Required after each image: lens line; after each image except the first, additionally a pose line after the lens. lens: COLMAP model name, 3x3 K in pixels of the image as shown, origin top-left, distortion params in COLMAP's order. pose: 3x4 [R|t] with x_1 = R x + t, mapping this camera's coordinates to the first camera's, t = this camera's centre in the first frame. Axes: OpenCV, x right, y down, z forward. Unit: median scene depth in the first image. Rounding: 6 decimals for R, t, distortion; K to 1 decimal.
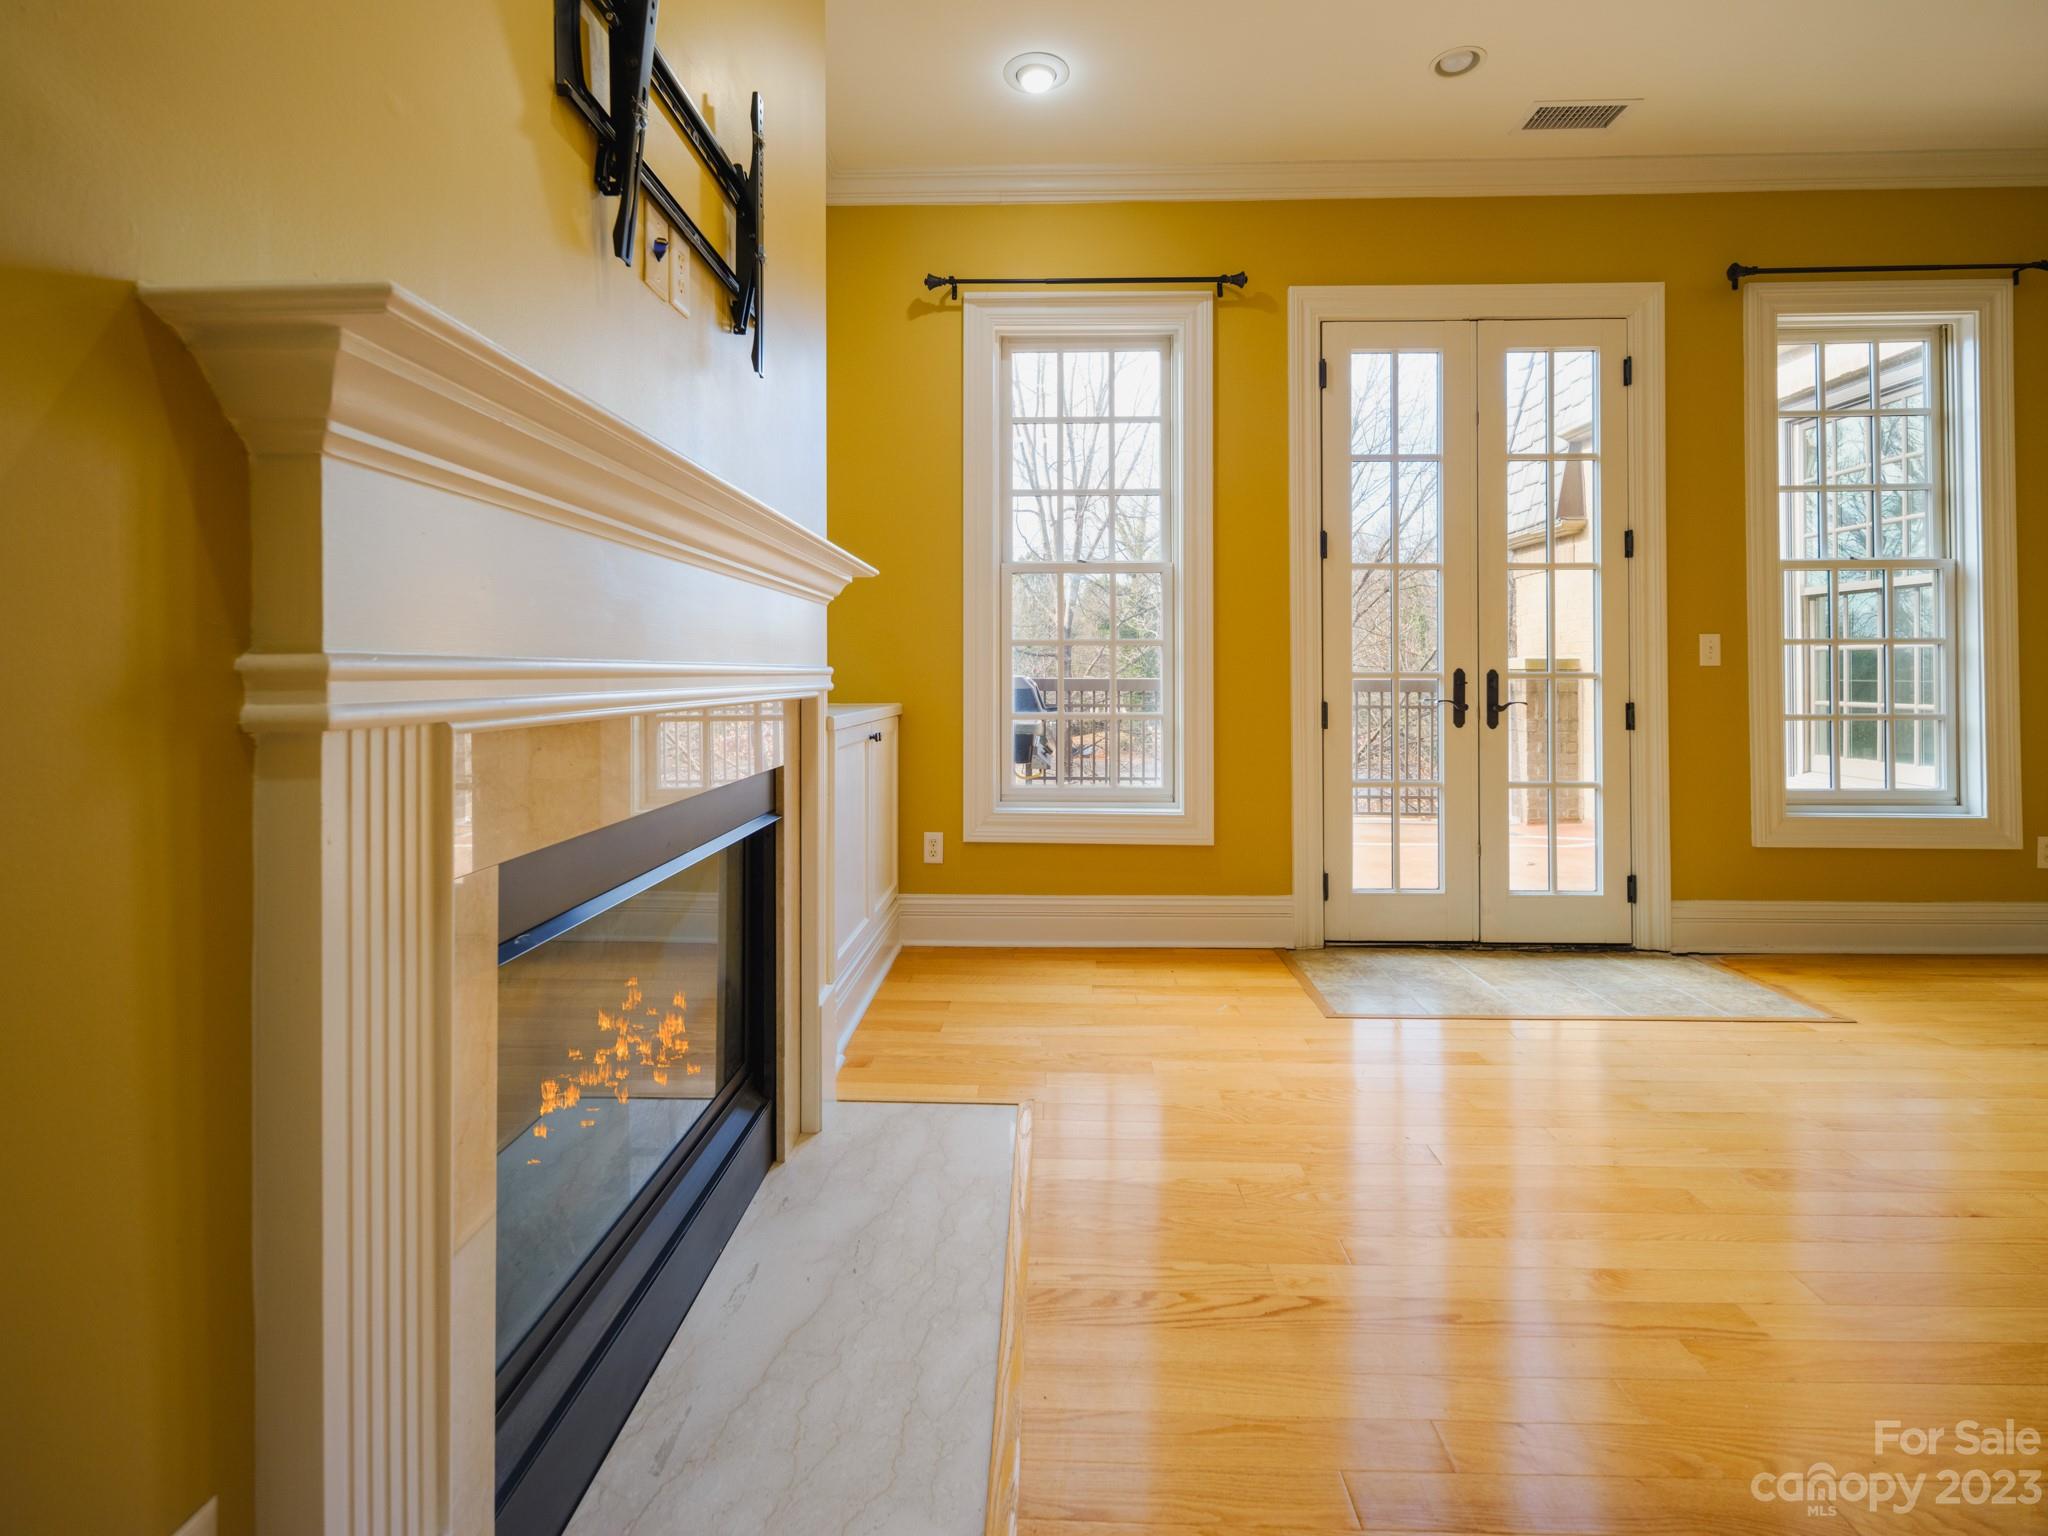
lens RADIAL K [[990.9, 0, 1055.3], [0, 990.9, 665.4], [0, 0, 1]] dist [0.005715, -0.001531]
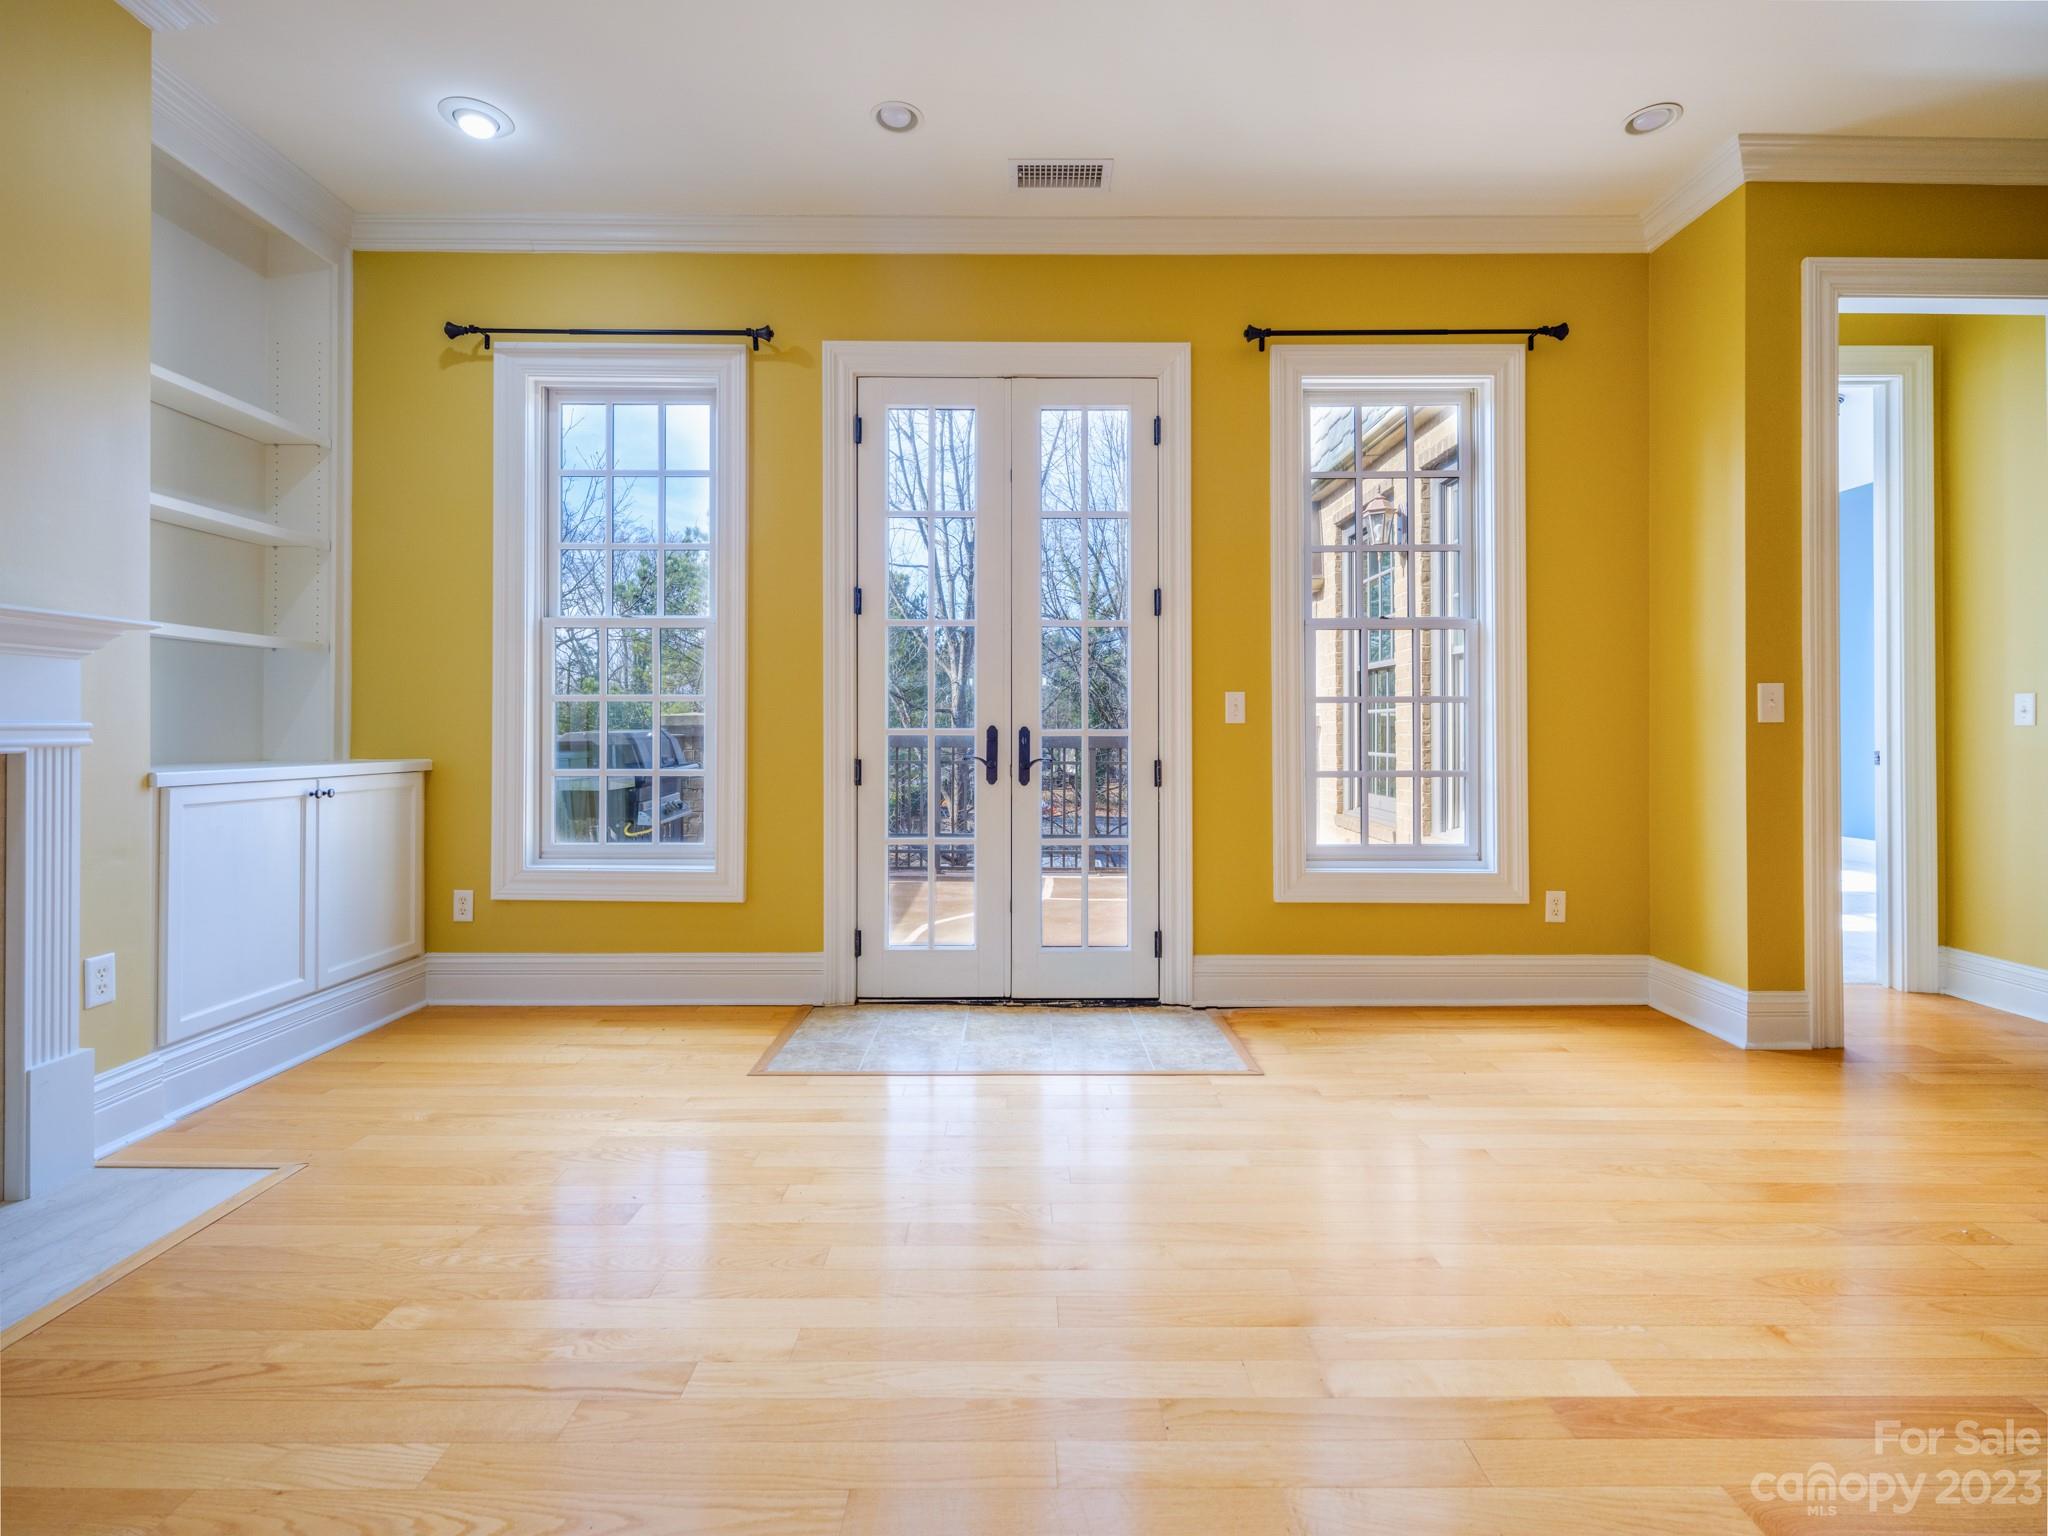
lens RADIAL K [[990.9, 0, 1009.0], [0, 990.9, 725.8], [0, 0, 1]] dist [0.005715, -0.001531]
pose [[0.999576, 0.002492, 0.029027, 0.396662], [-0.002649, 0.999982, 0.005344, -0.001926], [-0.029013, -0.005419, 0.999564, -0.001945]]
